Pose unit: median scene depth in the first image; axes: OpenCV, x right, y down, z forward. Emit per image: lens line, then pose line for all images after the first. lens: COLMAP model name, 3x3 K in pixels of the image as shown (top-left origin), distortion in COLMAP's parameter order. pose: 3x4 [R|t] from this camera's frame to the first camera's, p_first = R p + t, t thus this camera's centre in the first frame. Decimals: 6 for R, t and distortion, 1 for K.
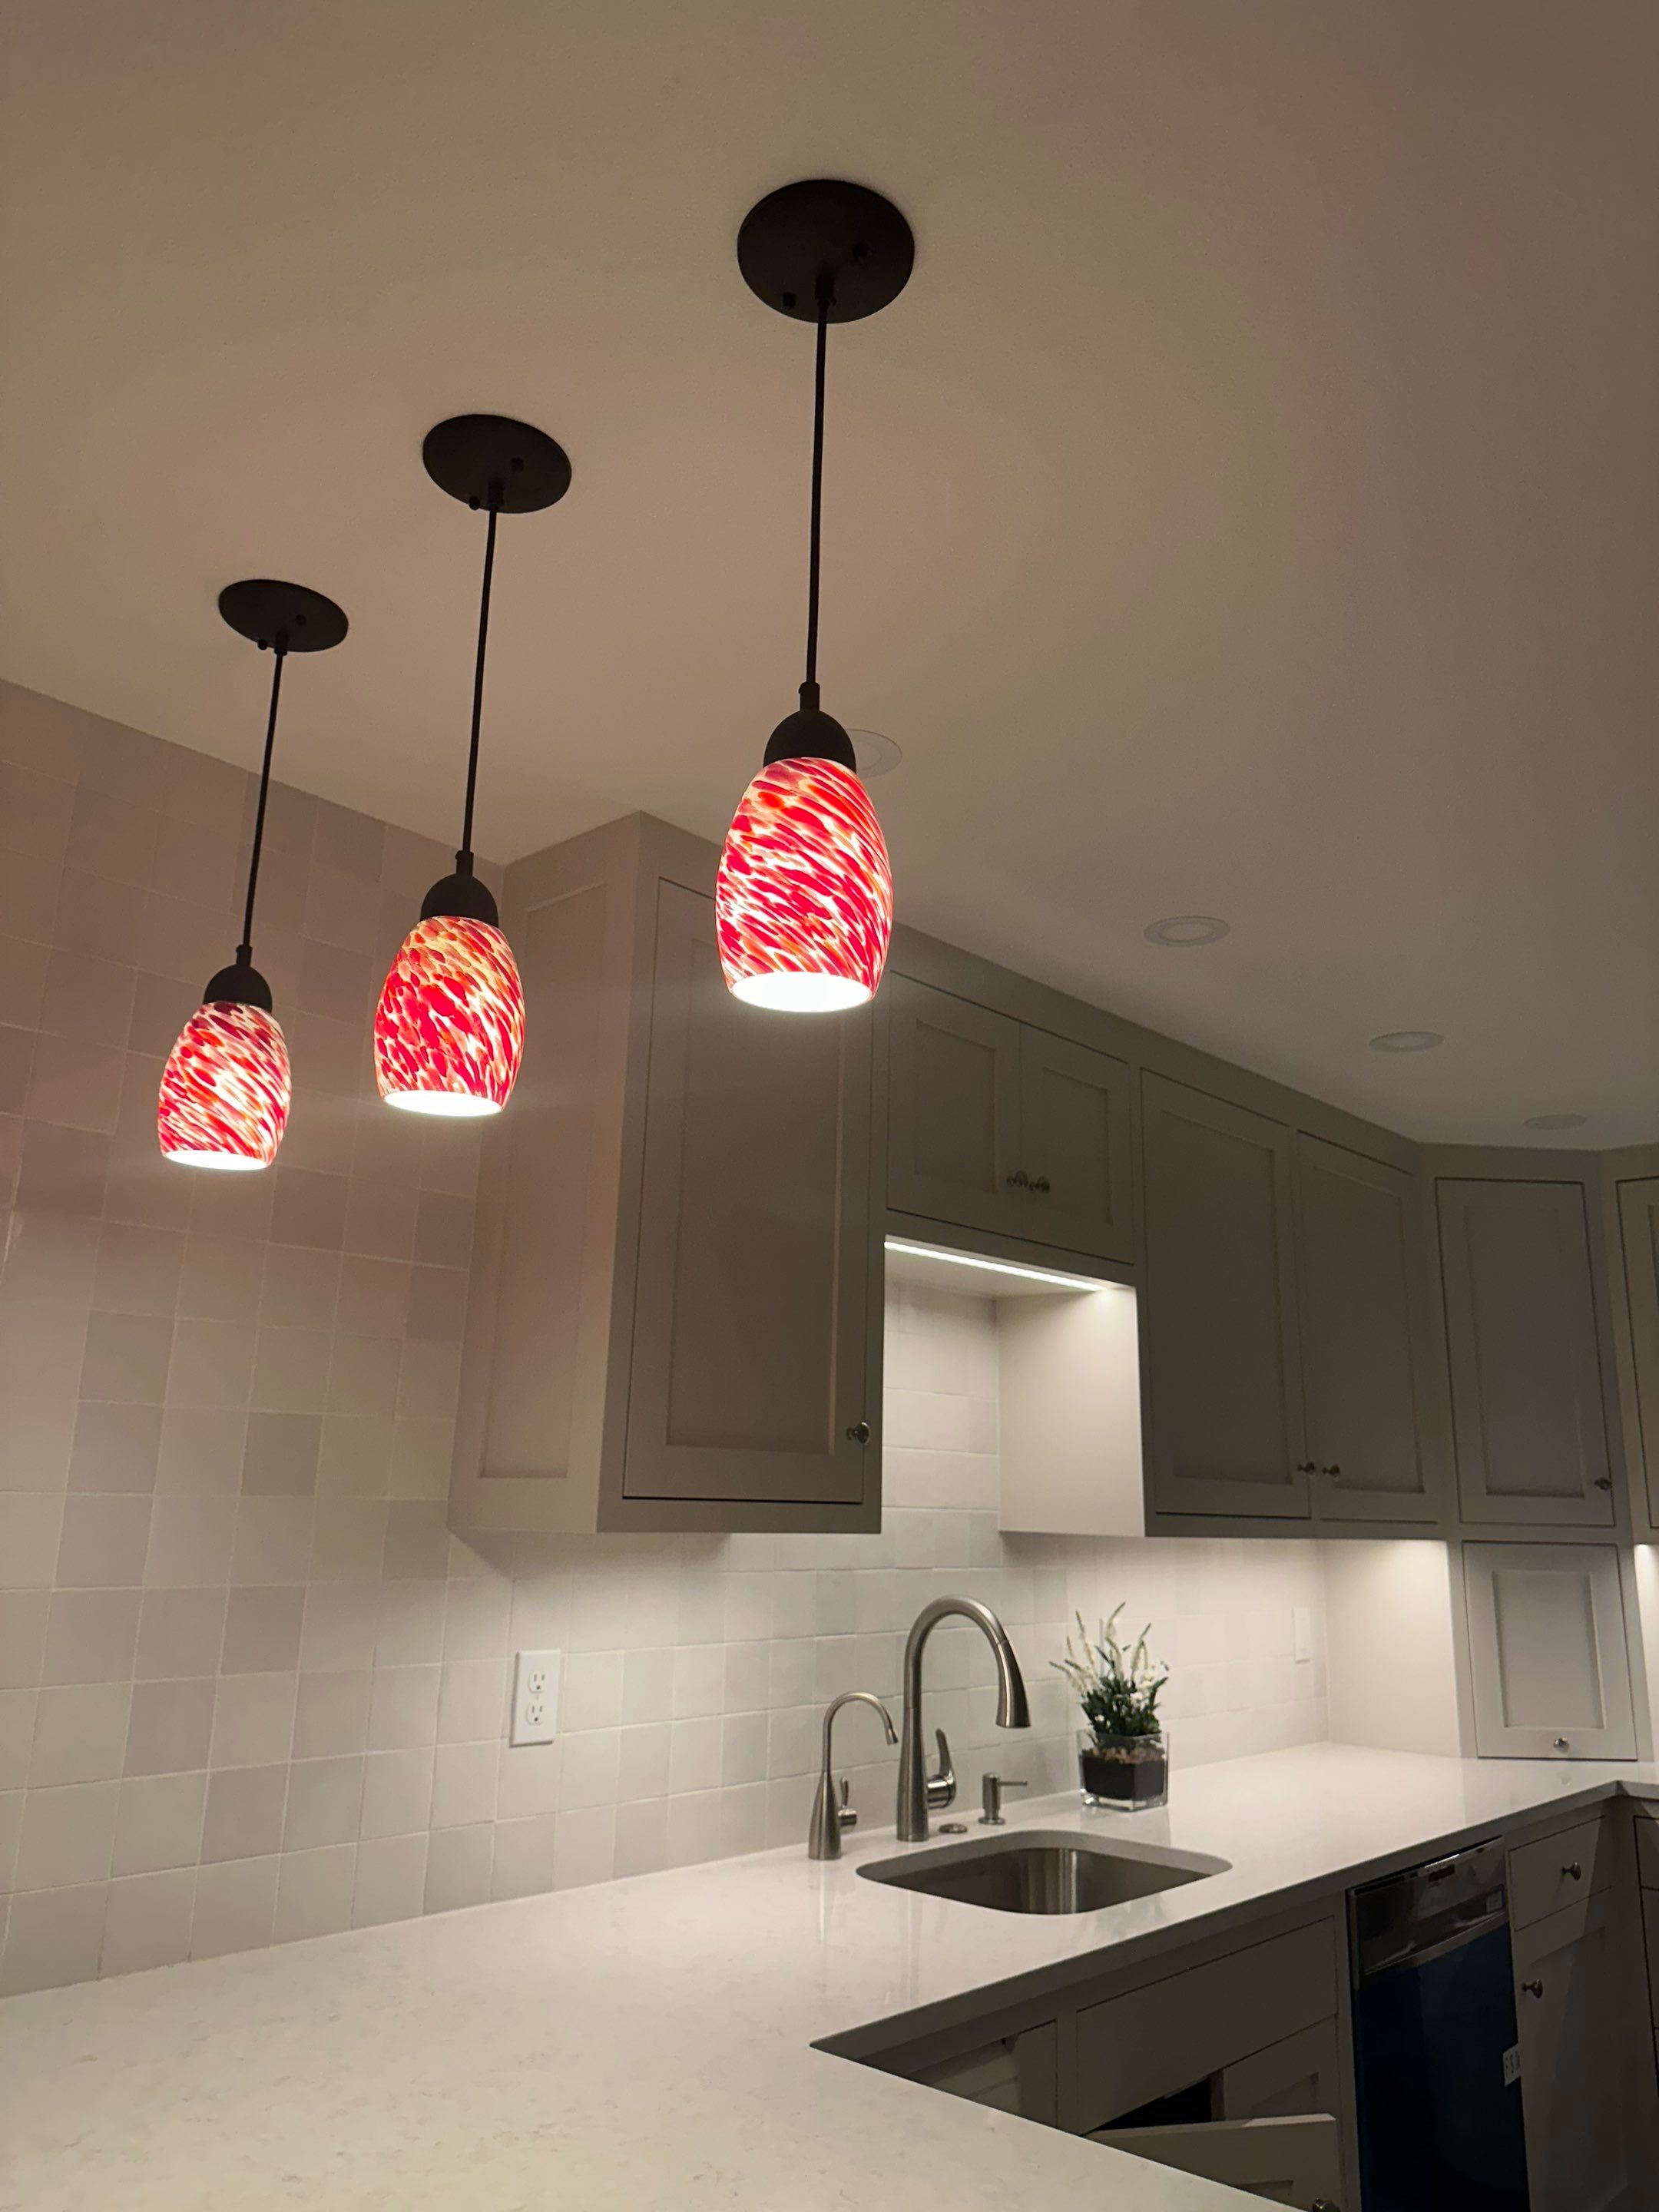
lens RADIAL K [[1578.5, 0, 829.5], [0, 1578.5, 1106.0], [0, 0, 1]] dist [0.032621, -0.042816]
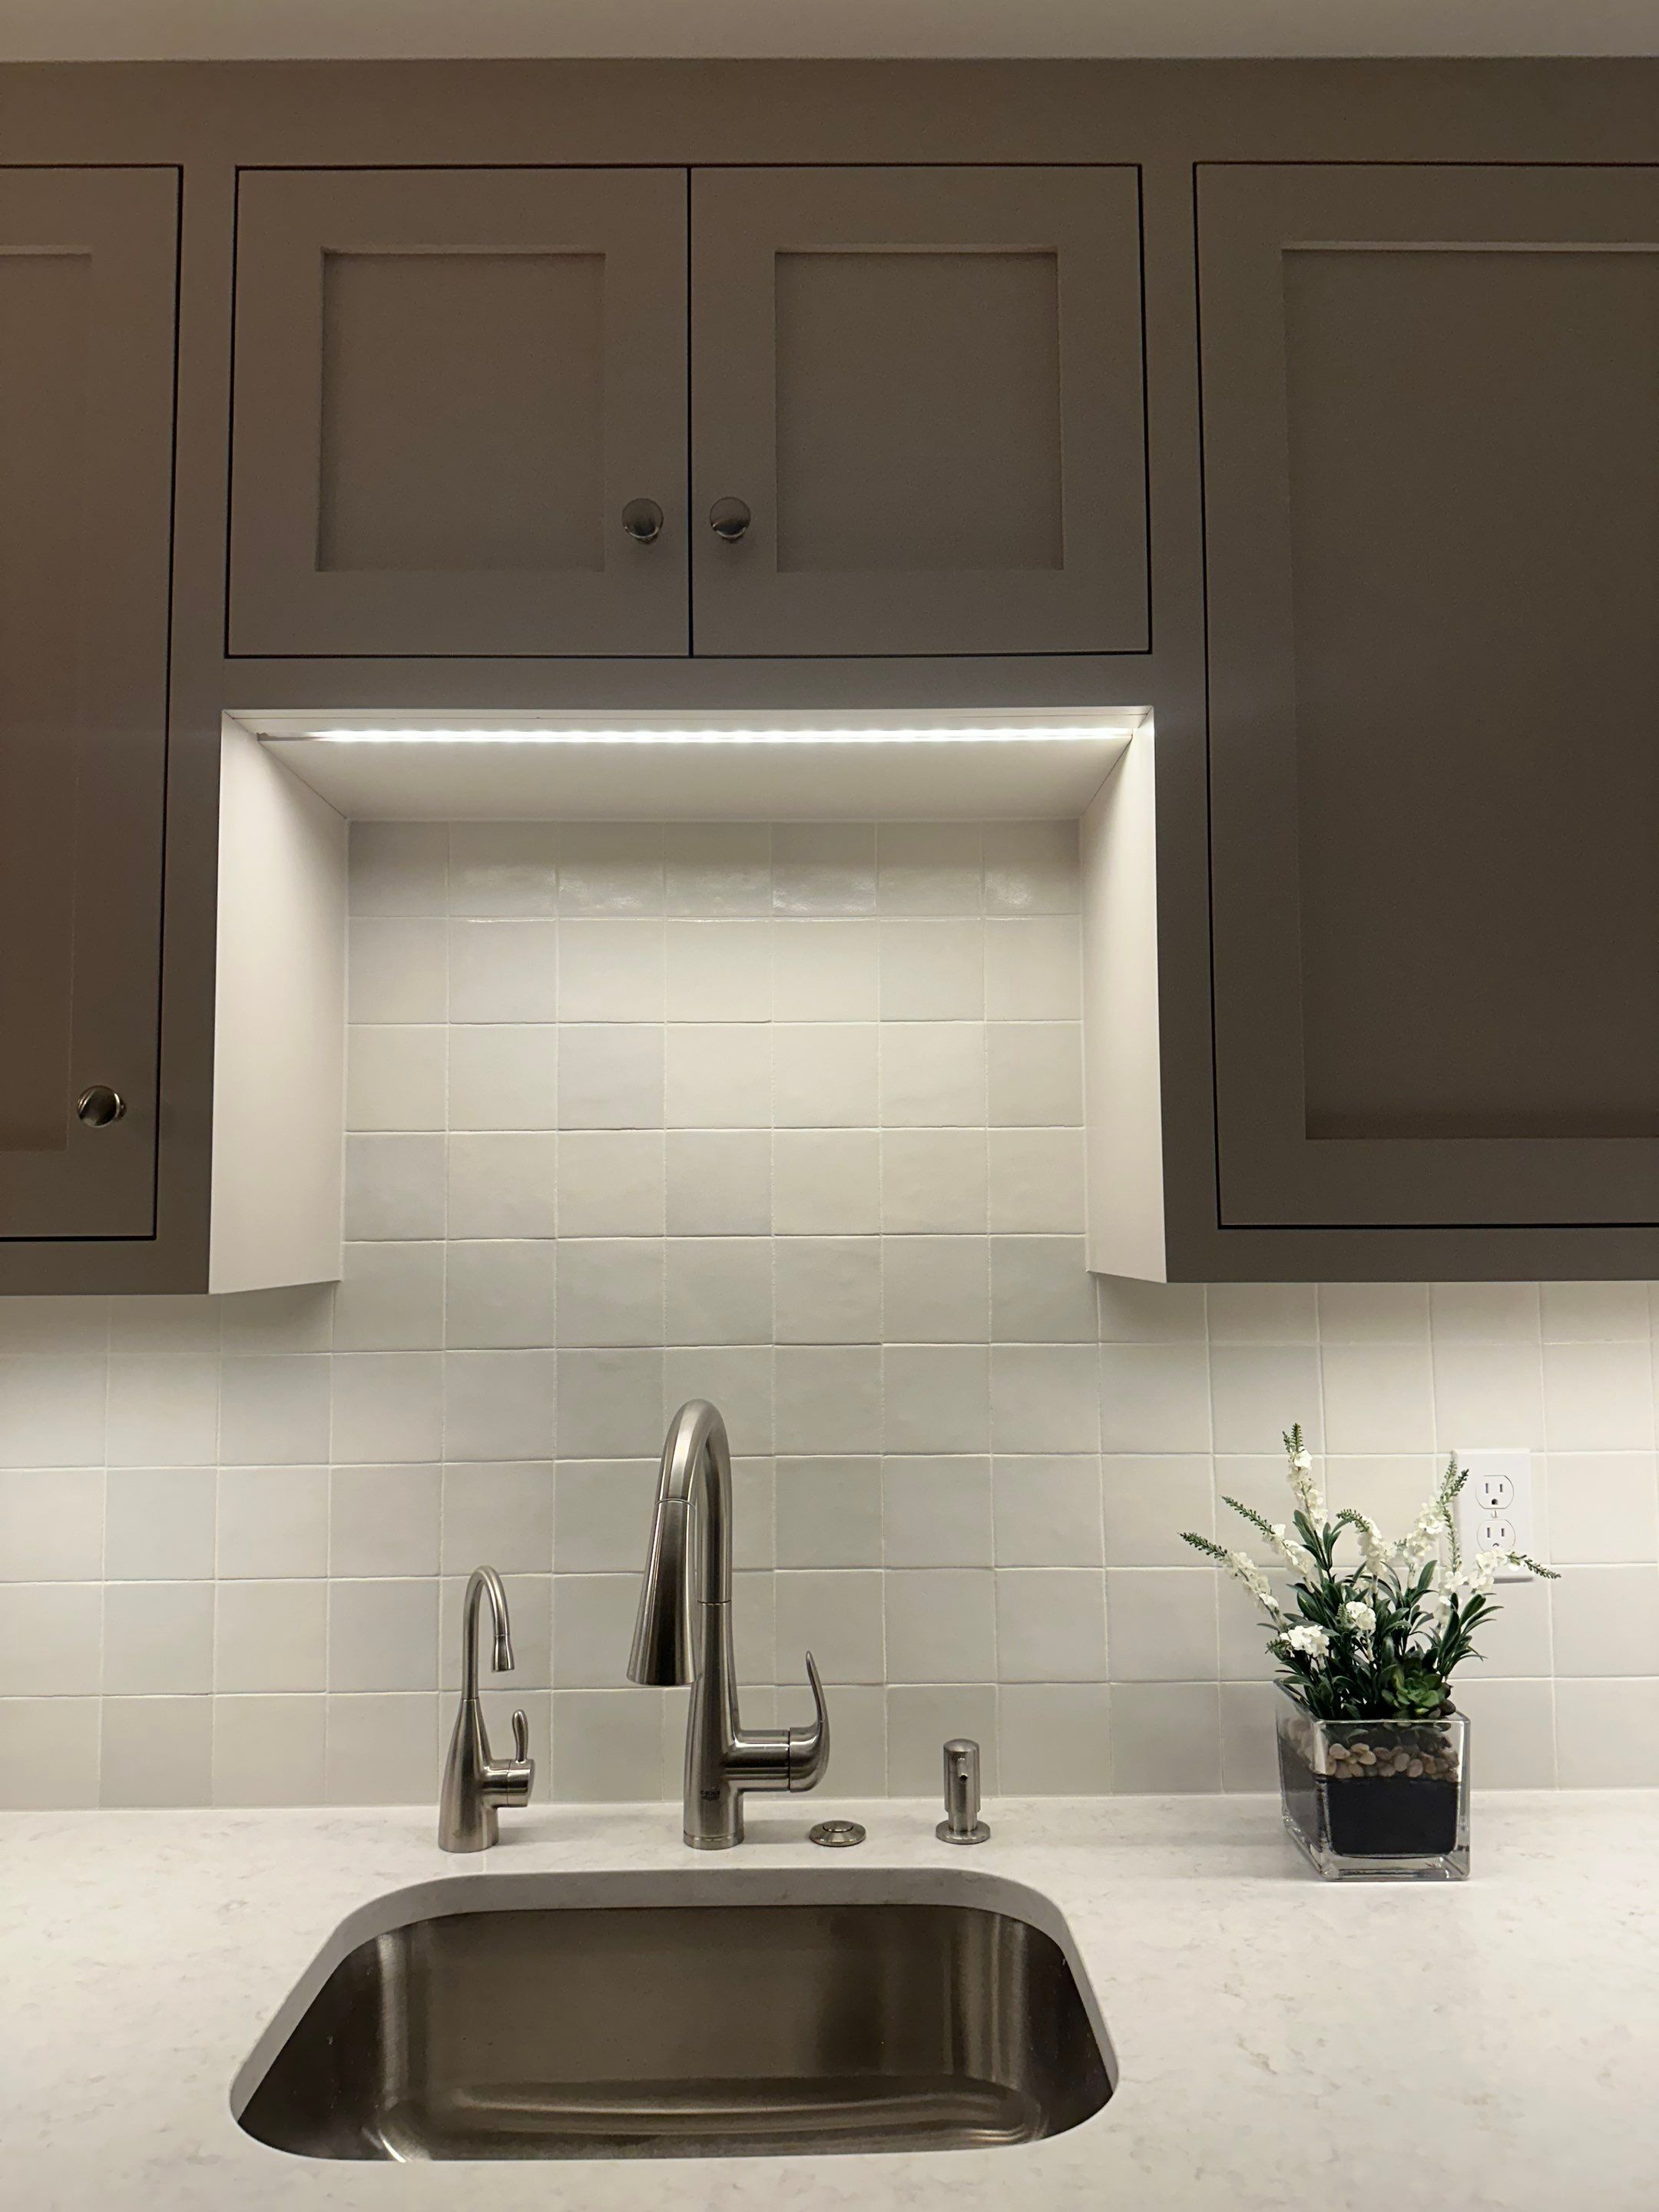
lens RADIAL K [[1578.5, 0, 829.5], [0, 1578.5, 1106.0], [0, 0, 1]] dist [0.032621, -0.042816]
pose [[0.682345, -0.084358, -0.726147, 0.484076], [0.205273, 0.975465, 0.079569, 0.189622], [0.701619, -0.203352, 0.682920, 0.715380]]
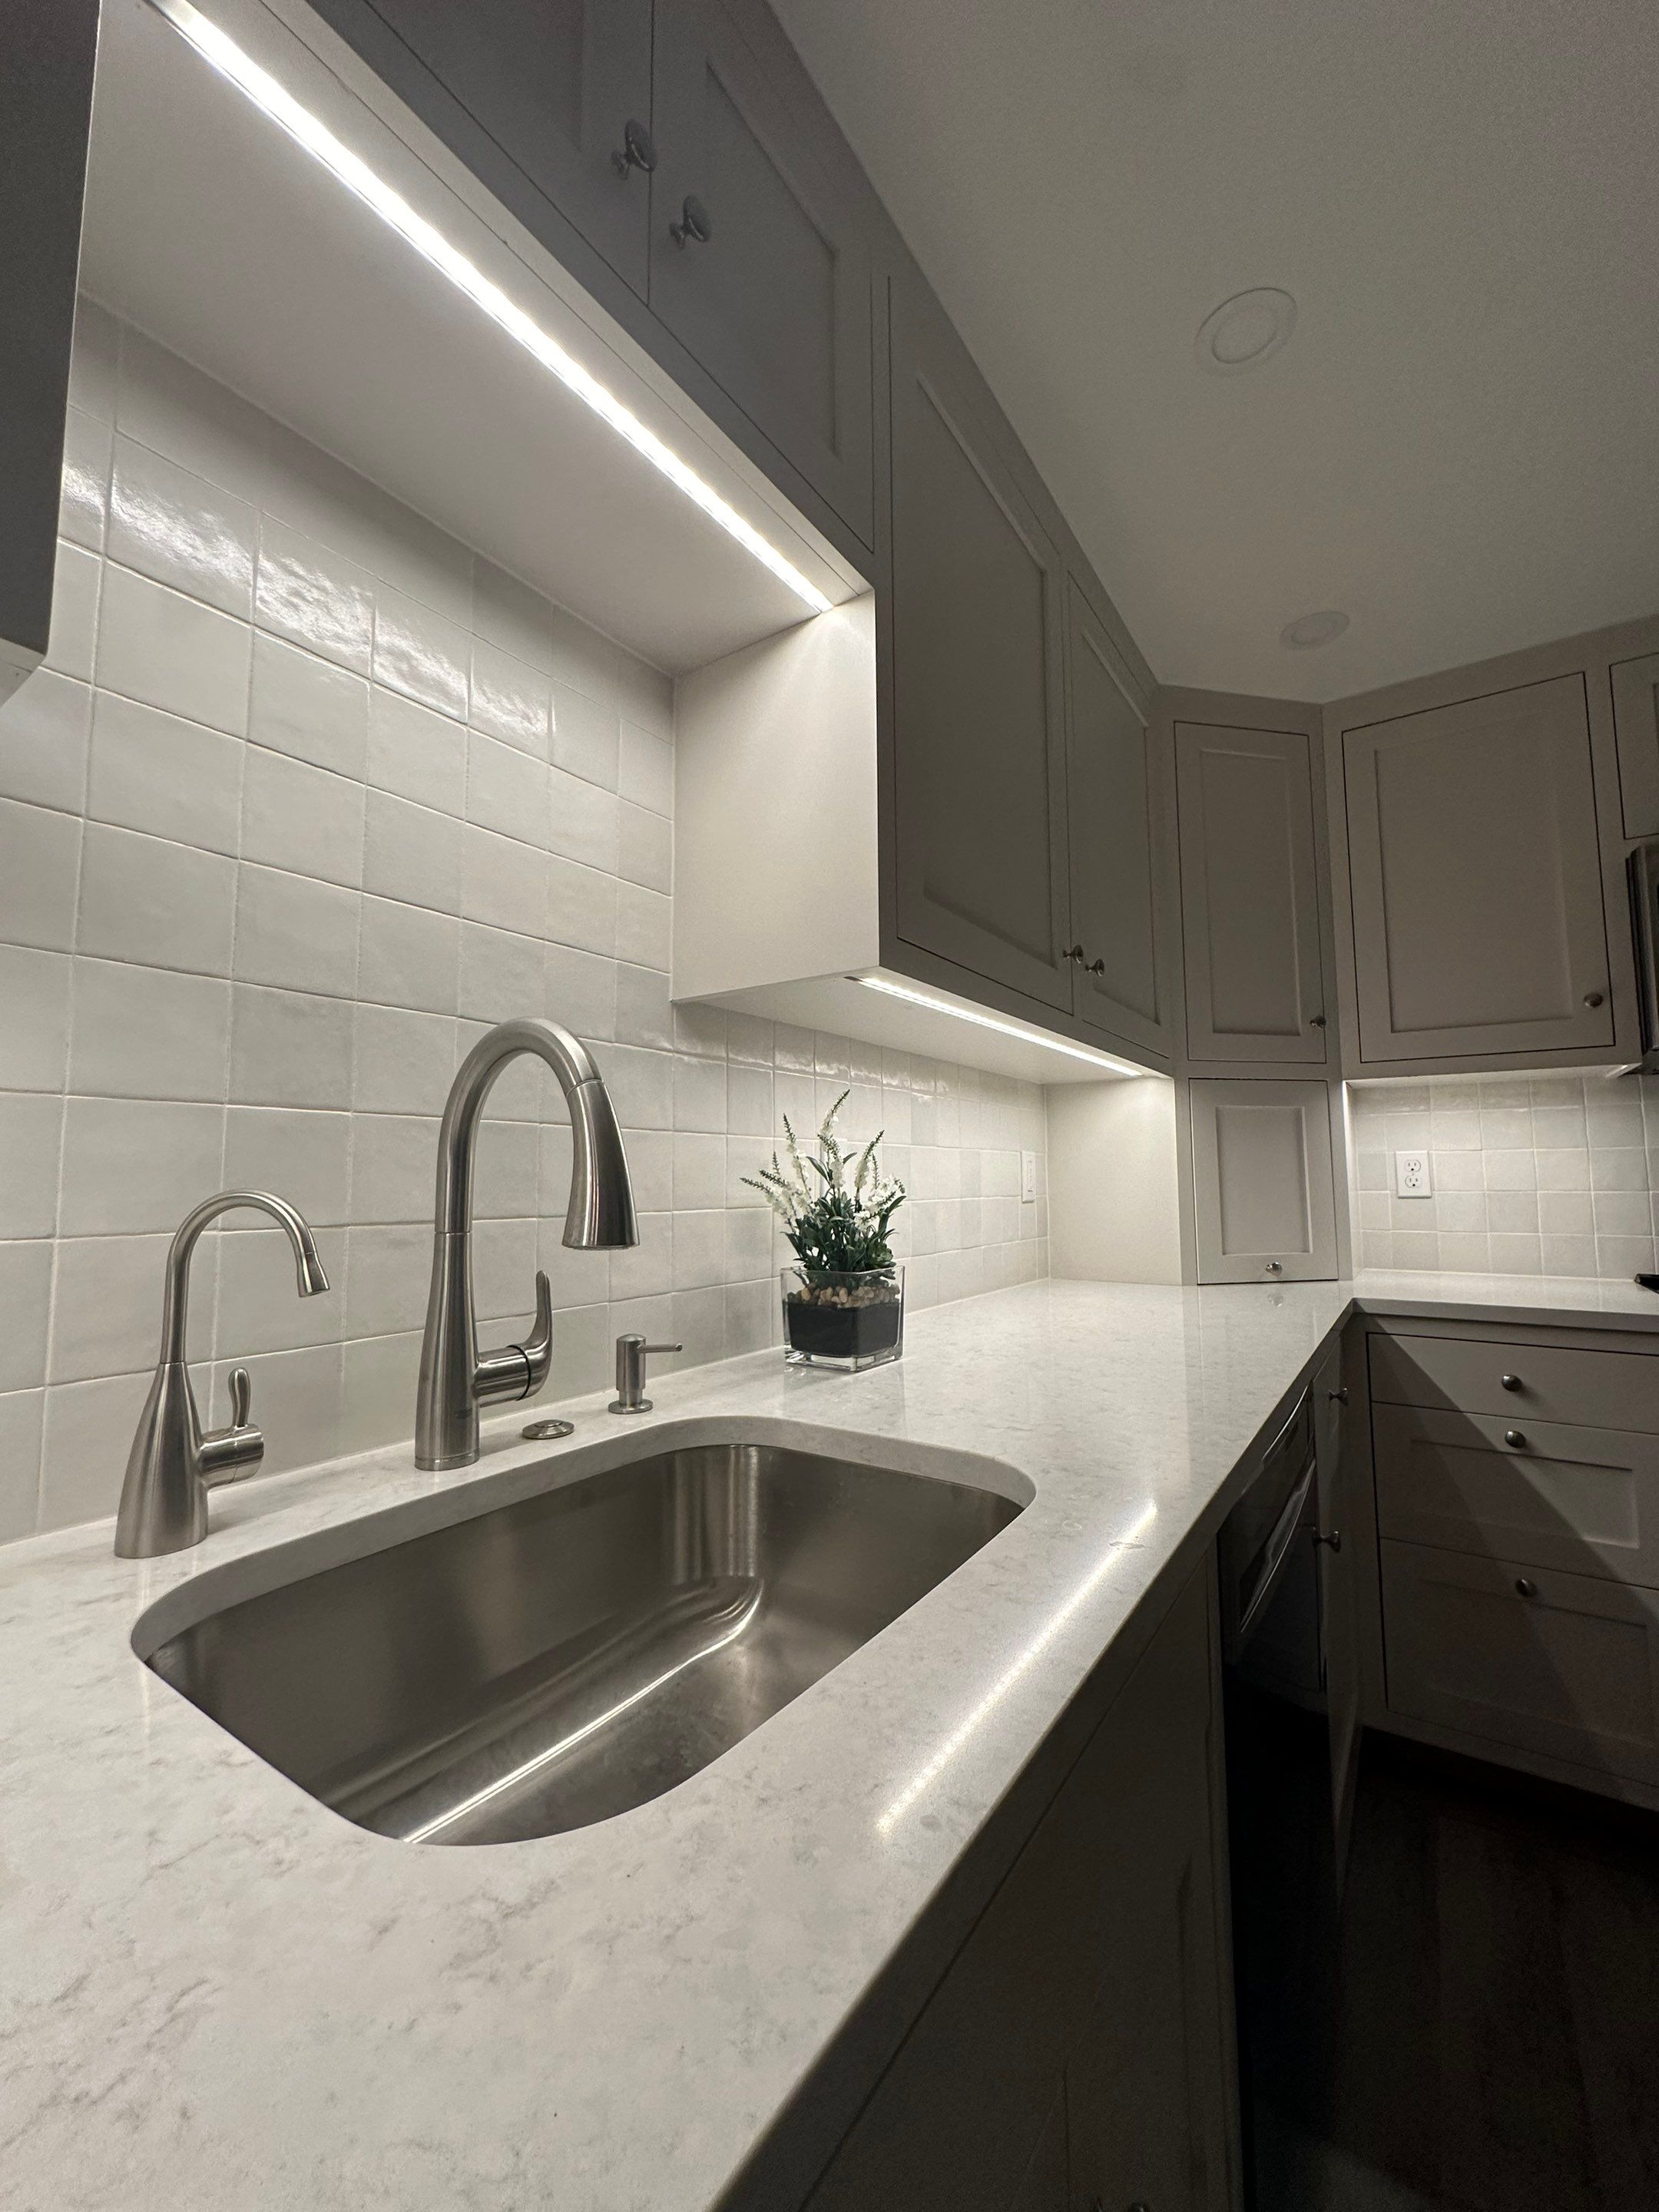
lens RADIAL K [[884.6, 0, 831.3], [0, 884.6, 1105.7], [0, 0, 1]] dist [-0.000314, 0.000108]
pose [[0.989170, -0.017598, 0.145714, 0.139699], [-0.006239, 0.986848, 0.161533, 0.293632], [-0.146640, -0.160692, 0.976051, 0.707350]]
